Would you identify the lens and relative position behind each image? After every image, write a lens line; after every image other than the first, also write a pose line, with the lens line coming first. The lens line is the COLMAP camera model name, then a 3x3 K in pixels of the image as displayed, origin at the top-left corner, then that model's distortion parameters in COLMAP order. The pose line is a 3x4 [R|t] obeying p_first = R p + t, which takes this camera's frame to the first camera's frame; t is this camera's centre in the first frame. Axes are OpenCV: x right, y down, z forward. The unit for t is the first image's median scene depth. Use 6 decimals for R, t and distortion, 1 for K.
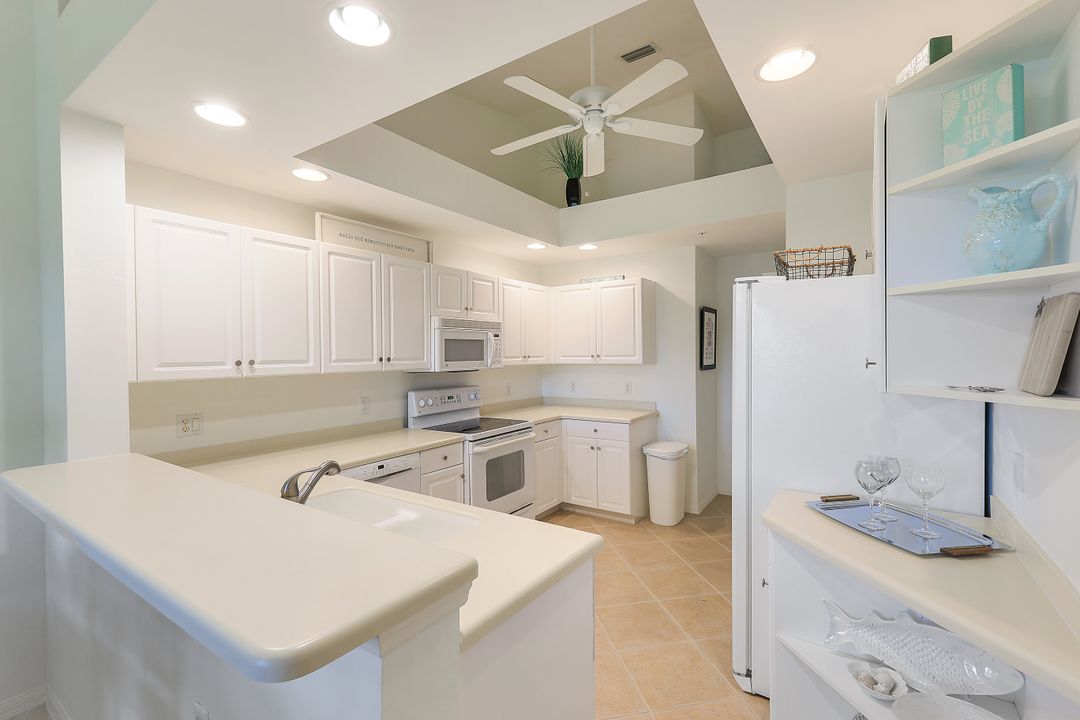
lens RADIAL K [[476.4, 0, 542.3], [0, 476.4, 354.0], [0, 0, 1]] dist [0.000181, -0.000077]
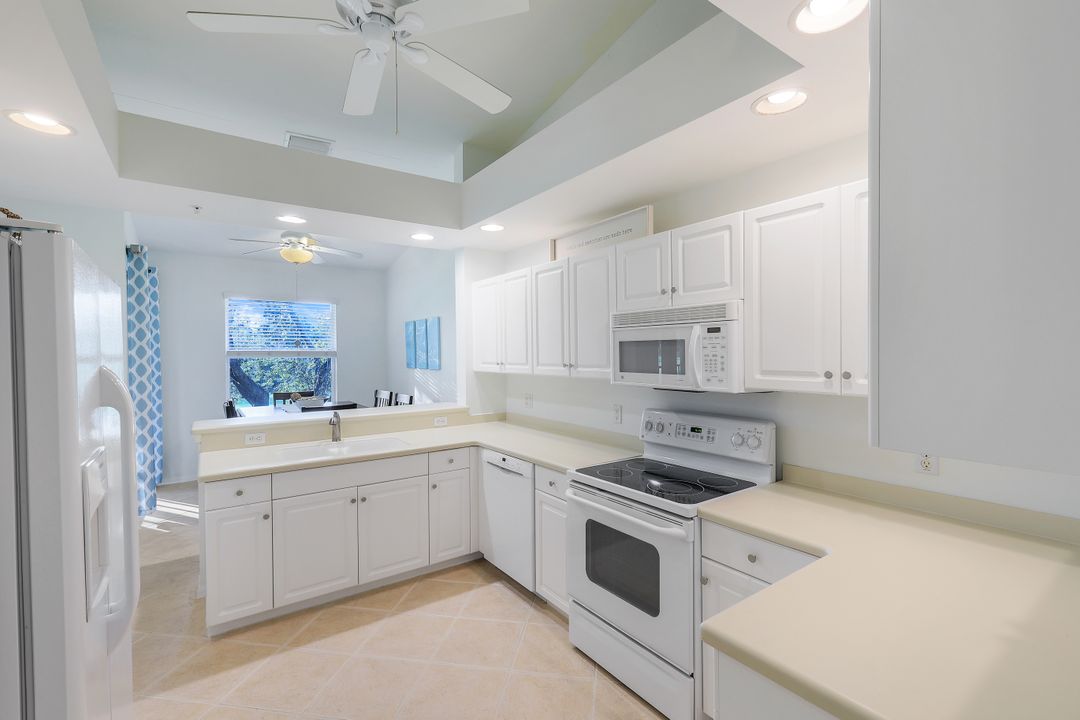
lens RADIAL K [[476.4, 0, 542.3], [0, 476.4, 354.0], [0, 0, 1]] dist [0.000181, -0.000077]
pose [[-0.341925, 0.017451, -0.939565, 0.501516], [0.006666, 0.999847, 0.016145, -0.023328], [0.939703, -0.000743, -0.341990, 1.071029]]
